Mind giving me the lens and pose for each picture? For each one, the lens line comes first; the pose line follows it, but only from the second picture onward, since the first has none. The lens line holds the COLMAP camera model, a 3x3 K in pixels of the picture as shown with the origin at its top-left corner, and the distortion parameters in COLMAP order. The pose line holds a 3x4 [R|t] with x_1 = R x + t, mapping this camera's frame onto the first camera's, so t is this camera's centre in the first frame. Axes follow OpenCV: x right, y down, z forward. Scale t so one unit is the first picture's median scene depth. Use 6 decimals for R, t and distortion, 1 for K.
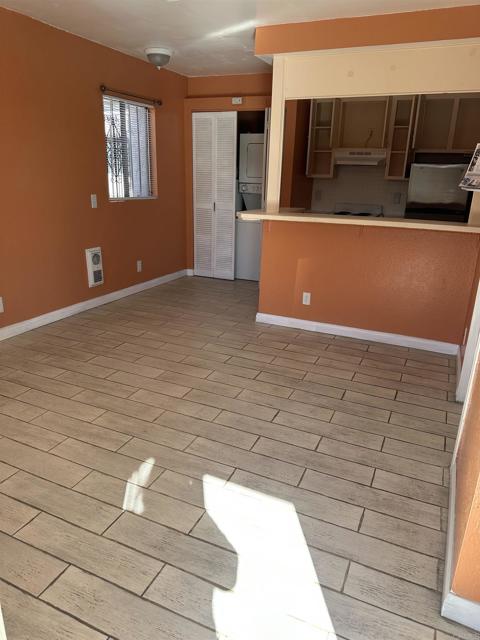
lens RADIAL K [[451.3, 0, 243.7], [0, 451.3, 323.7], [0, 0, 1]] dist [0.081105, -0.171692]
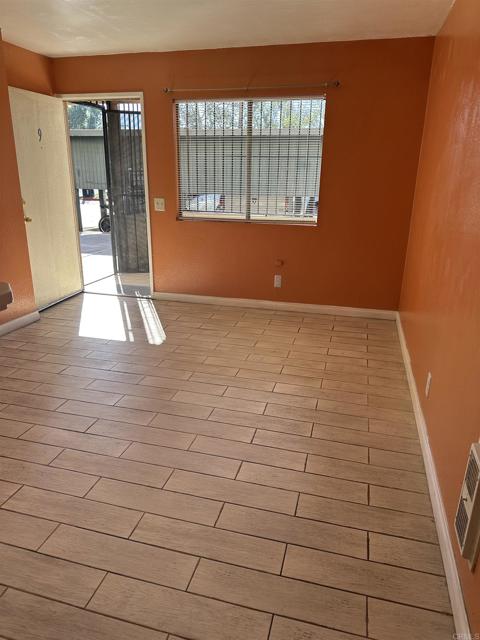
lens RADIAL K [[457.0, 0, 239.2], [0, 457.0, 318.9], [0, 0, 1]] dist [0.056587, -0.081967]
pose [[-0.986592, 0.004100, -0.163157, -0.119824], [-0.093244, 0.806307, 0.584102, -0.420717], [0.133949, 0.591484, -0.795113, 1.226069]]
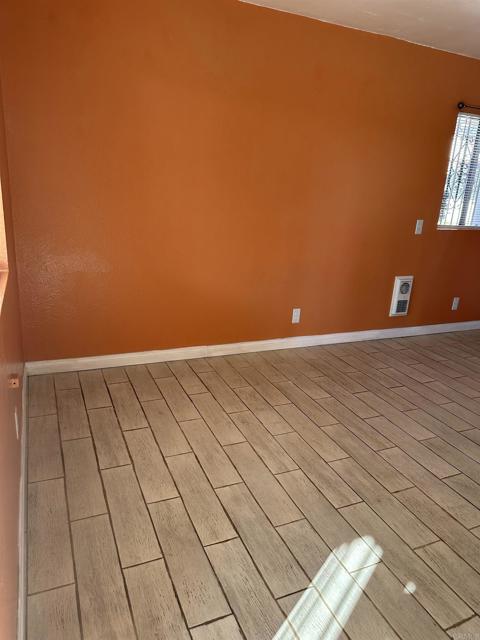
lens RADIAL K [[457.0, 0, 239.2], [0, 457.0, 318.9], [0, 0, 1]] dist [0.056587, -0.081967]
pose [[0.743581, 0.216563, -0.632604, 0.031600], [-0.254579, 0.966534, 0.031640, -0.026905], [0.618285, 0.137521, 0.773829, 0.081725]]
